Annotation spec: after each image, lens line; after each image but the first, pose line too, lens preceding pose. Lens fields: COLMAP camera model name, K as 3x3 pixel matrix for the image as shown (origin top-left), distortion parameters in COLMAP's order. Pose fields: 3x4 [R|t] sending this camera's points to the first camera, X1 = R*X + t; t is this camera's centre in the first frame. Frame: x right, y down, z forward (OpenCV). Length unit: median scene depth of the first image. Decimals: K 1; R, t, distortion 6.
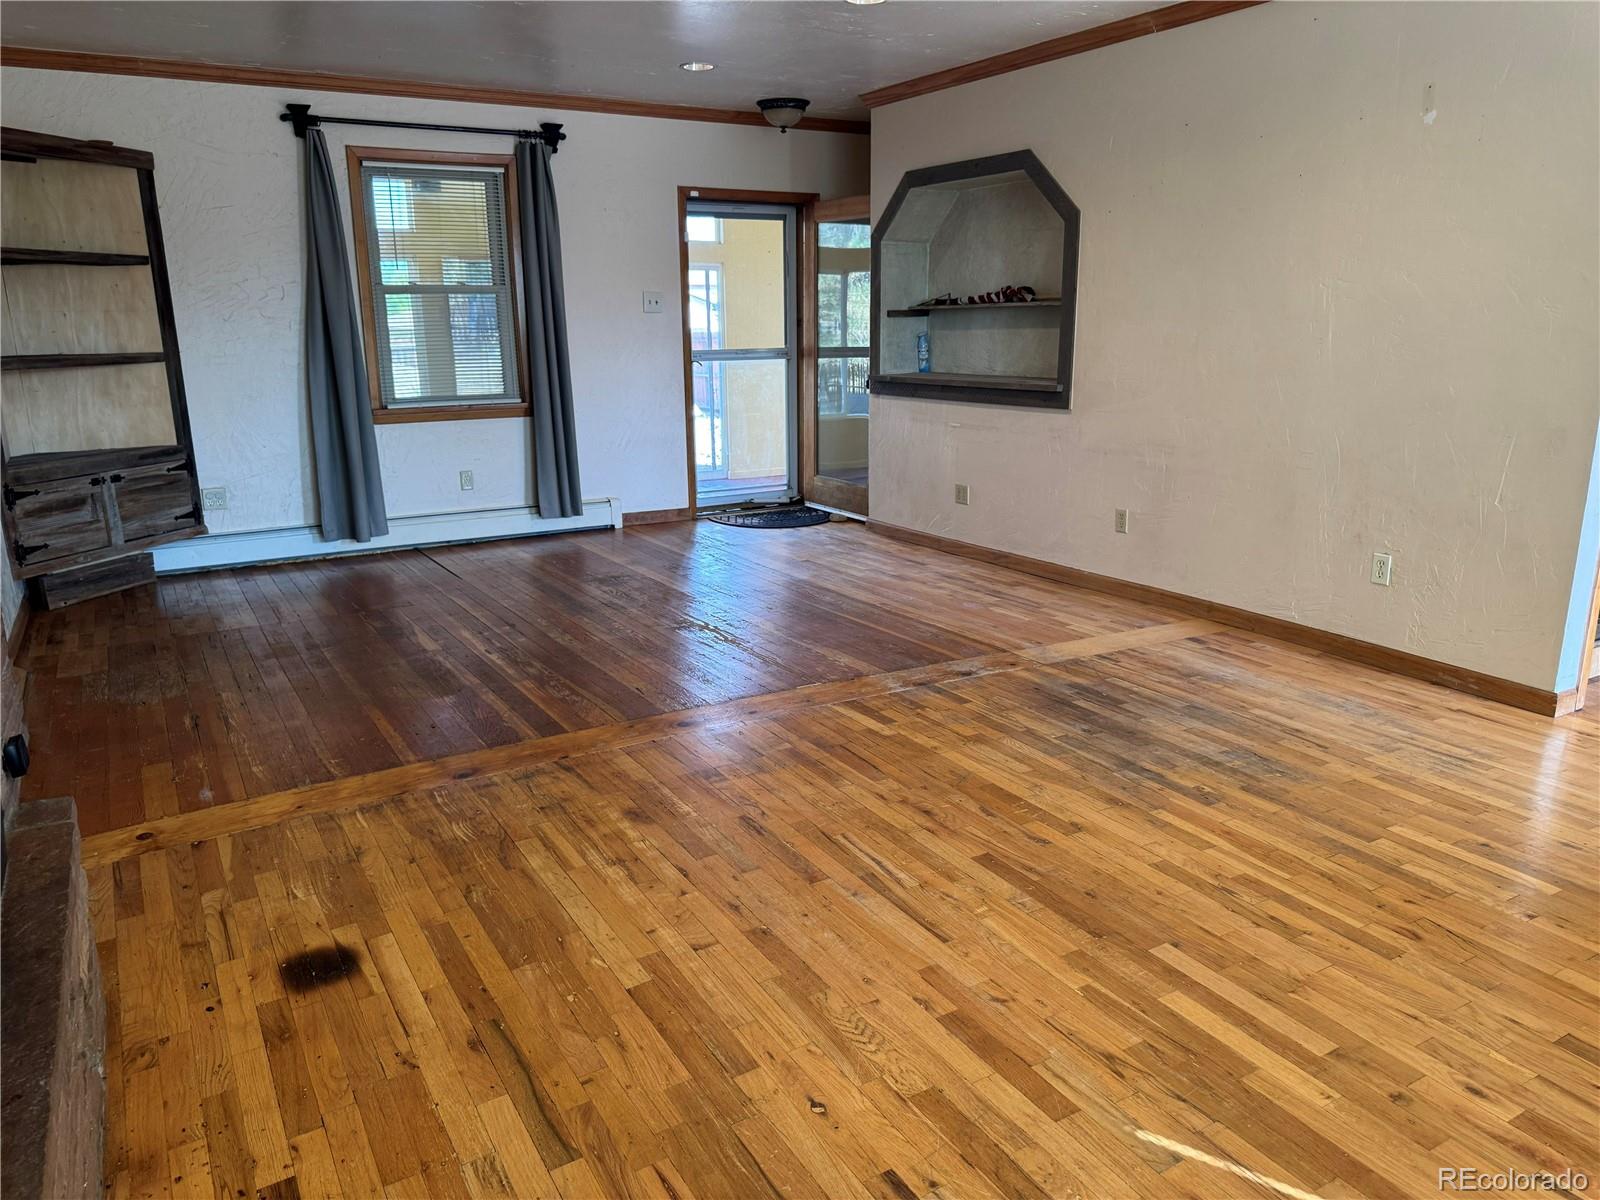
lens RADIAL K [[1129.2, 0, 807.4], [0, 1129.2, 604.4], [0, 0, 1]] dist [0.046967, -0.045836]
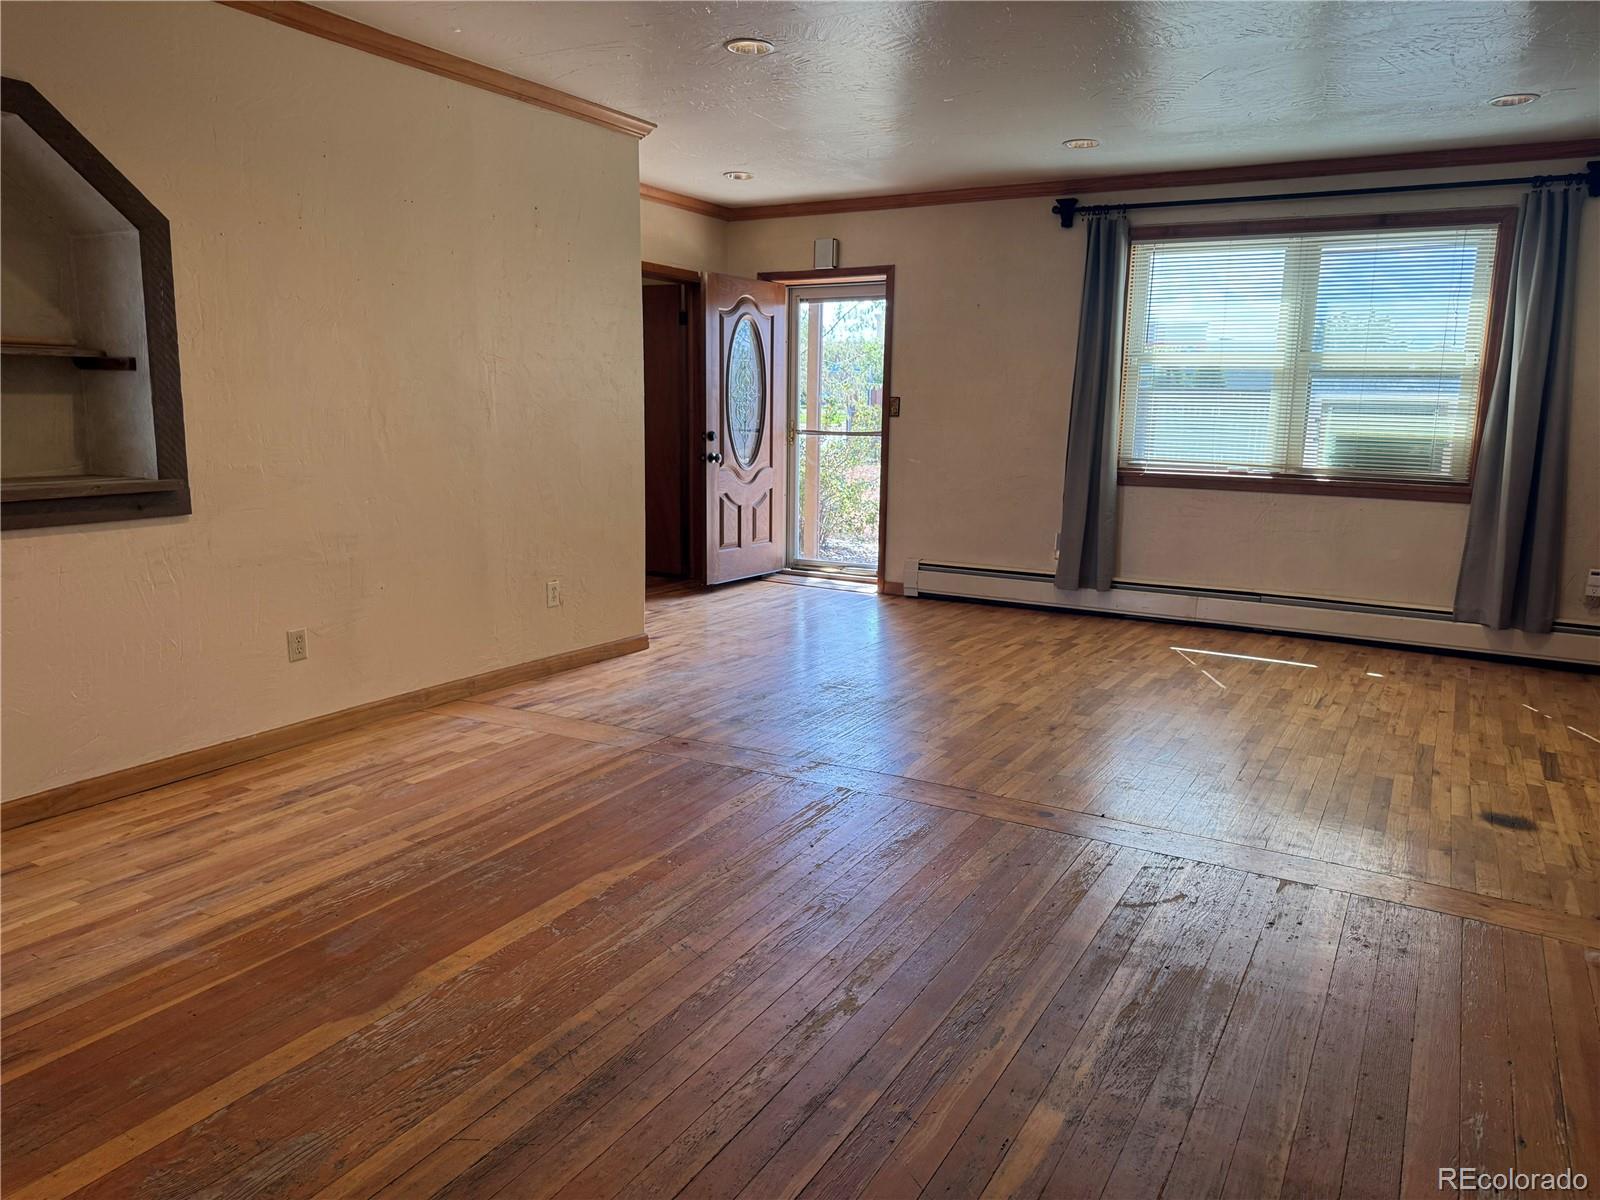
lens RADIAL K [[1129.2, 0, 794.2], [0, 1129.2, 604.0], [0, 0, 1]] dist [0.046967, -0.045836]
pose [[-0.481412, -0.154995, 0.862681, -0.686241], [0.201919, 0.938156, 0.281234, -0.315643], [-0.852919, 0.309582, -0.420343, 1.310747]]
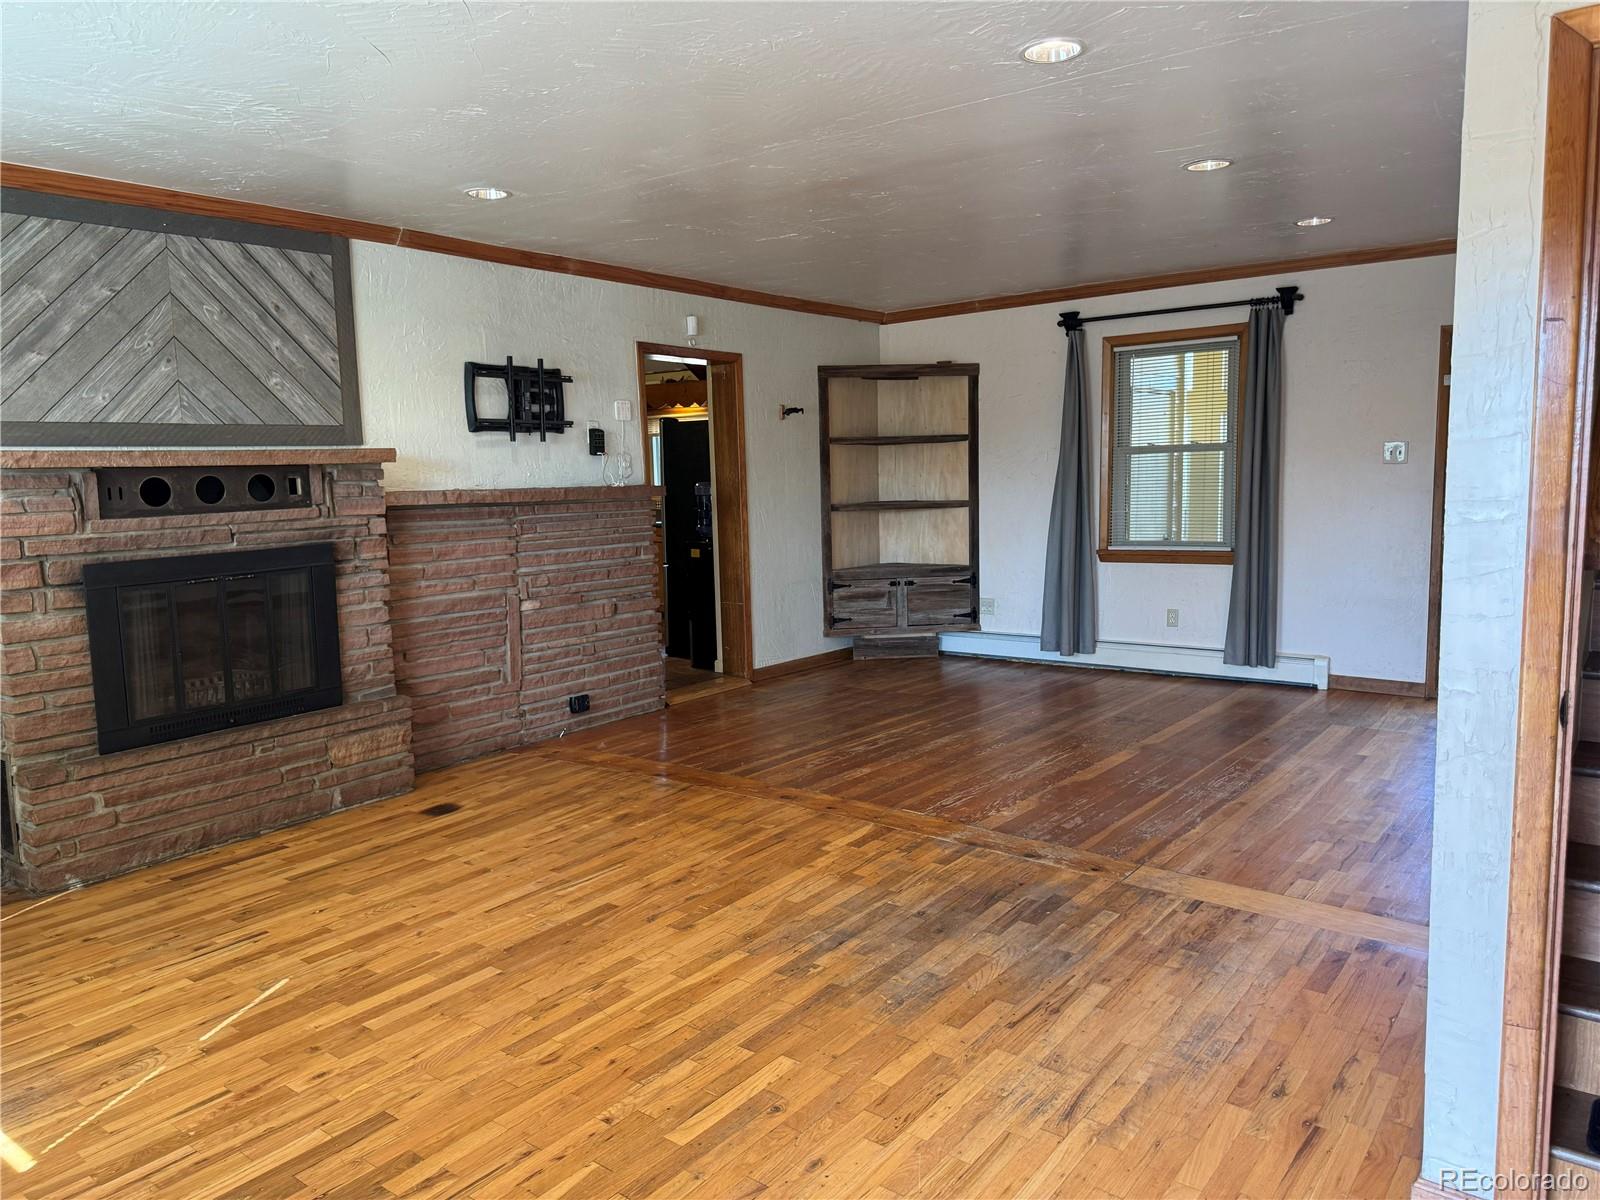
lens RADIAL K [[1129.2, 0, 804.1], [0, 1129.2, 609.2], [0, 0, 1]] dist [0.046967, -0.045836]
pose [[0.369824, 0.115696, -0.921870, 0.922342], [-0.208323, 0.977279, 0.039077, -0.138645], [0.905446, 0.177595, 0.385523, 0.411765]]
